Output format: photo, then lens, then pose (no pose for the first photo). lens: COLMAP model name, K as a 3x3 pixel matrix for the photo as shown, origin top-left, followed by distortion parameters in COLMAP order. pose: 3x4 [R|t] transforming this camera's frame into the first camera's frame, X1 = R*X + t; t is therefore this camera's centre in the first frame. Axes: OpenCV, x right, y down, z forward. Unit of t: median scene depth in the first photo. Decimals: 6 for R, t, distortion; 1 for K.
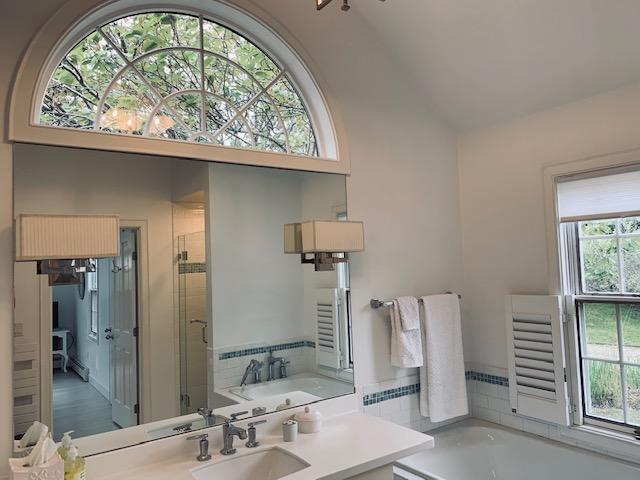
lens RADIAL K [[487.0, 0, 320.0], [0, 487.0, 240.0], [0, 0, 1]] dist [0.081457, -0.119100]
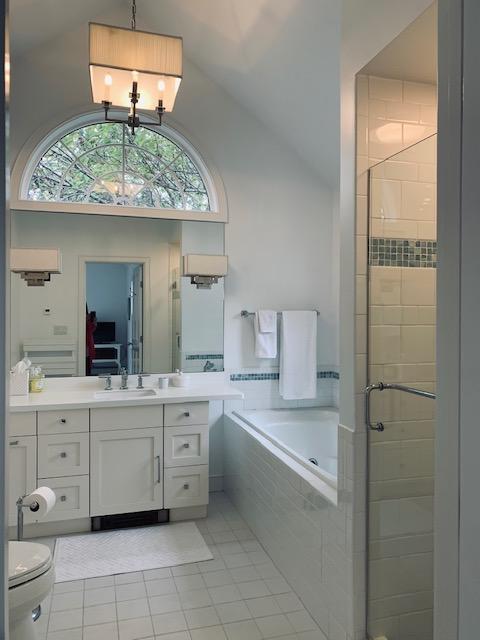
lens RADIAL K [[487.0, 0, 240.0], [0, 487.0, 320.0], [0, 0, 1]] dist [0.081457, -0.119100]
pose [[0.949269, 0.043085, -0.311500, 0.549252], [-0.019636, 0.996758, 0.078028, 0.038037], [0.313852, -0.067953, 0.947037, -0.360007]]
